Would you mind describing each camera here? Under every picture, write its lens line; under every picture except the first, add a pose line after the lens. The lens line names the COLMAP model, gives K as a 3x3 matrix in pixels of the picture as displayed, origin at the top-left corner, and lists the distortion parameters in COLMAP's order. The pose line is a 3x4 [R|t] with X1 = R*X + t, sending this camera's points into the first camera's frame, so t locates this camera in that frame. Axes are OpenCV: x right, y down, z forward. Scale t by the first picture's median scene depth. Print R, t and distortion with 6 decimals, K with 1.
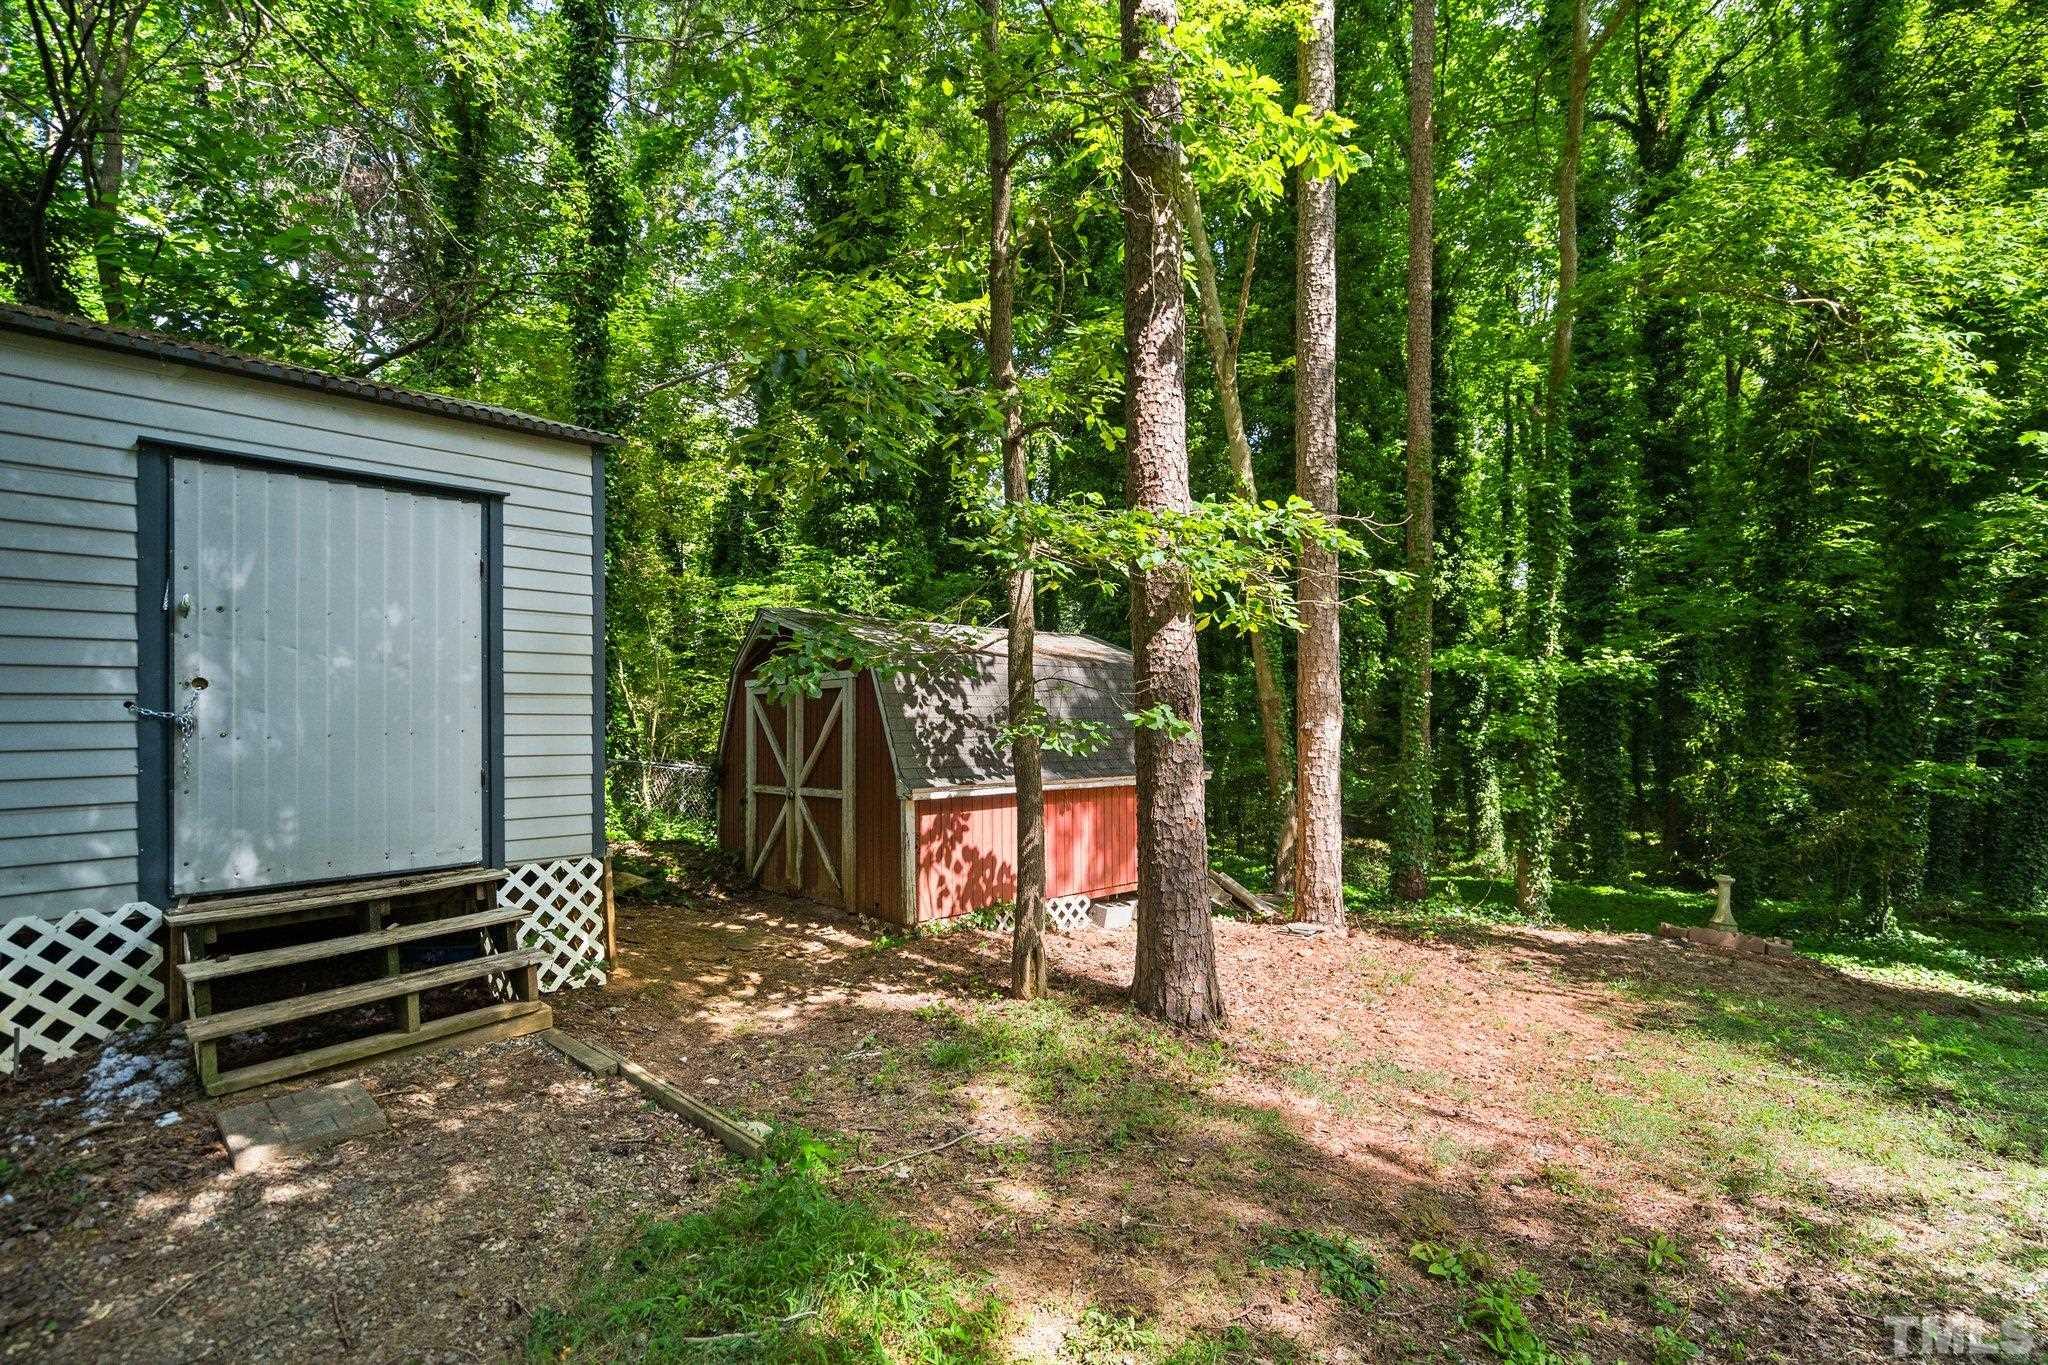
lens RADIAL K [[930.0, 0, 1022.0], [0, 930.0, 689.3], [0, 0, 1]] dist [-0.002207, 0.000638]
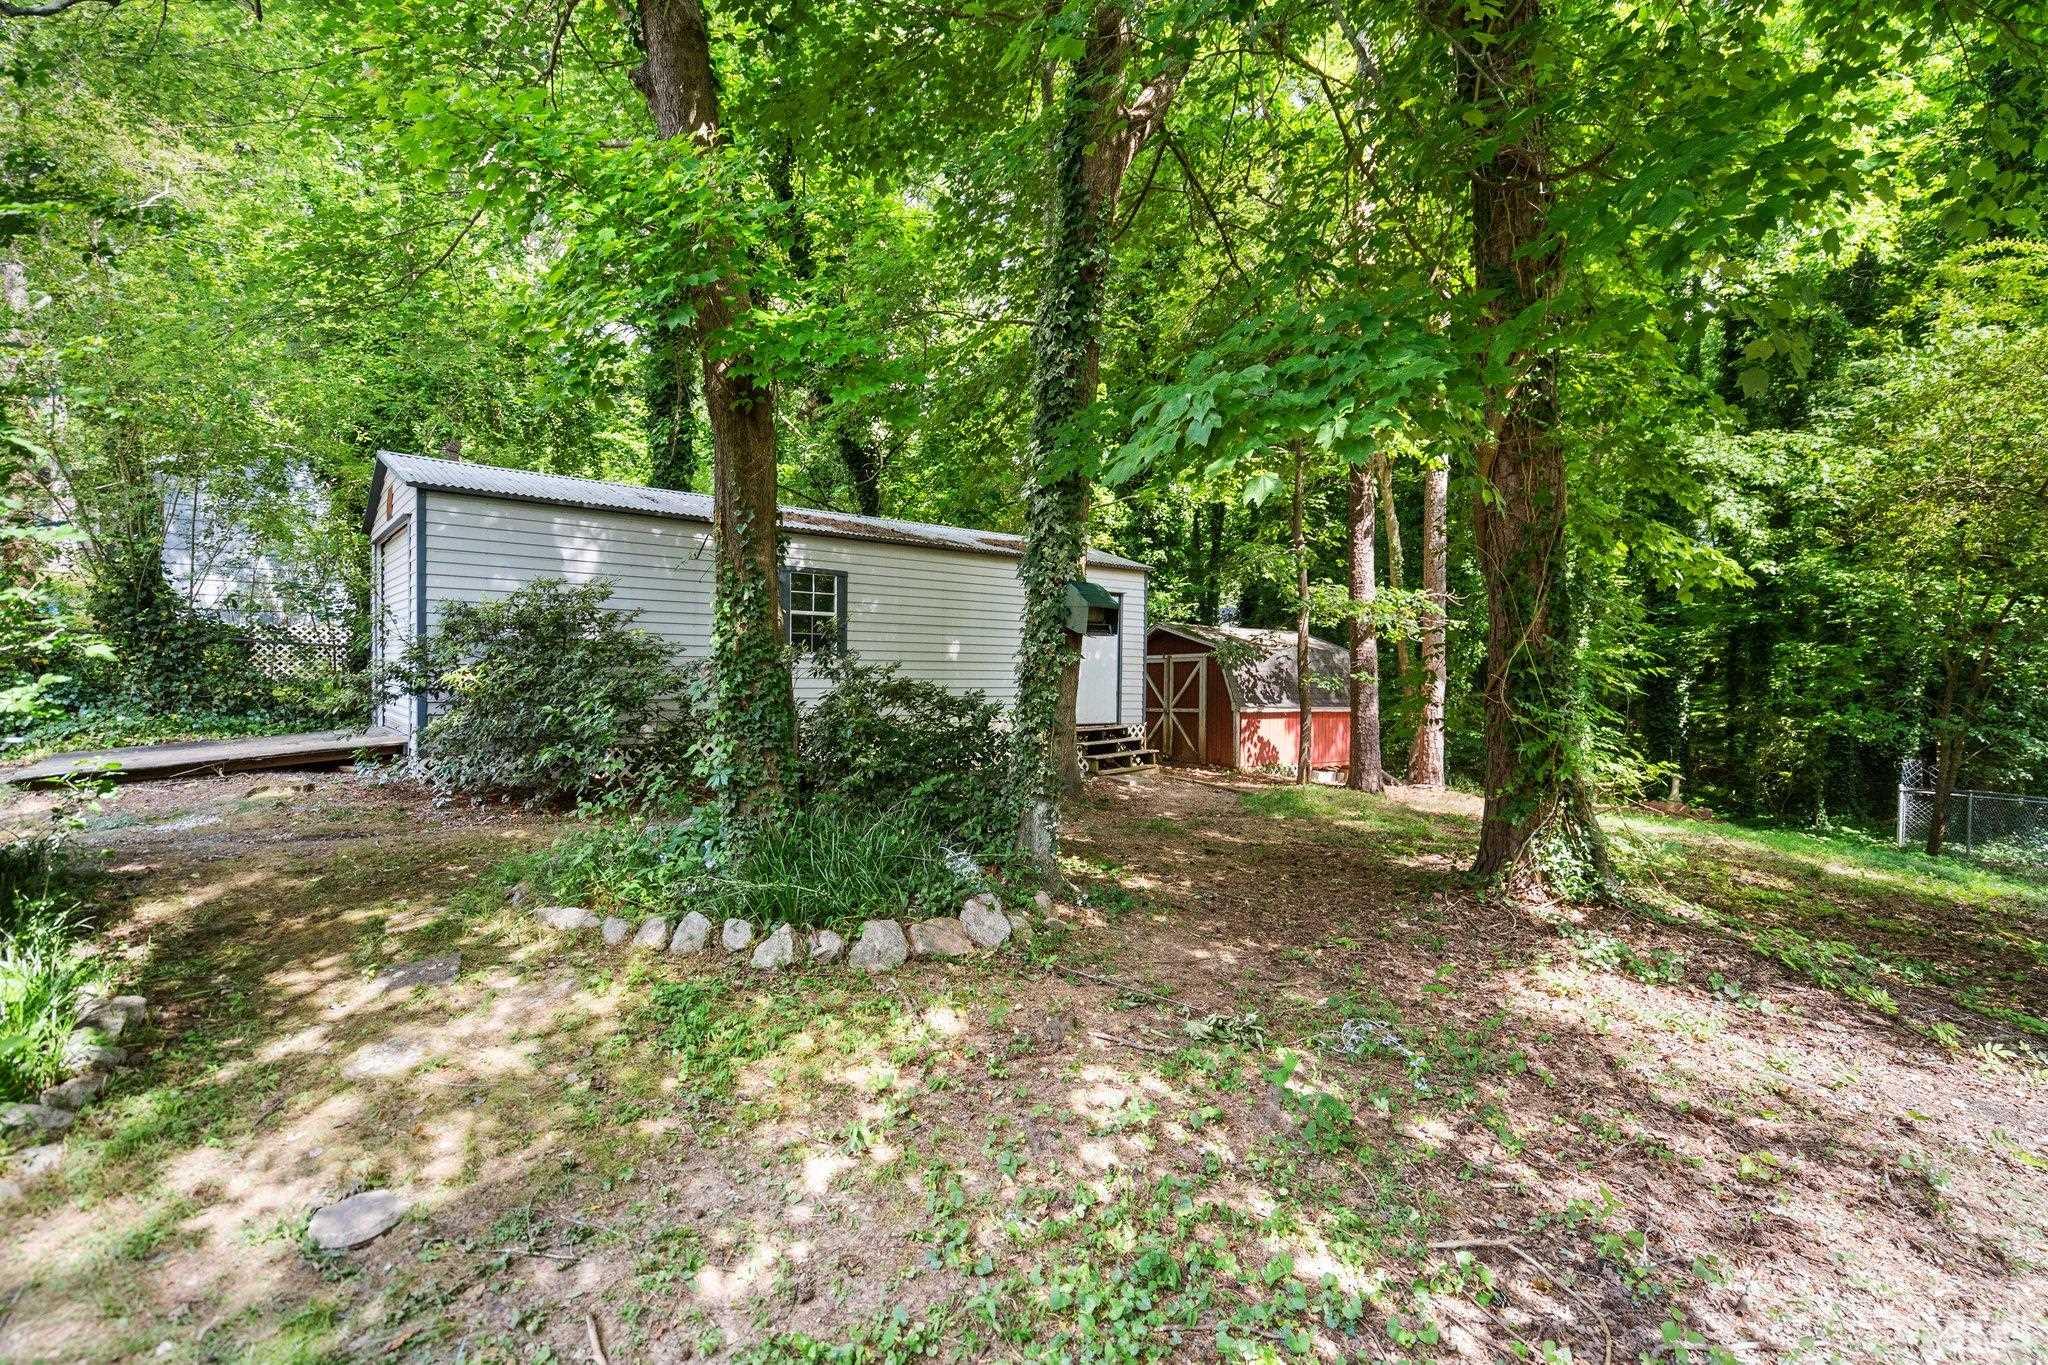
lens RADIAL K [[930.0, 0, 1026.0], [0, 930.0, 680.3], [0, 0, 1]] dist [-0.002207, 0.000638]
pose [[0.991246, 0.016279, -0.131021, -0.331151], [-0.012516, 0.999487, 0.029496, -0.017705], [0.131434, -0.027598, 0.990941, -1.276077]]
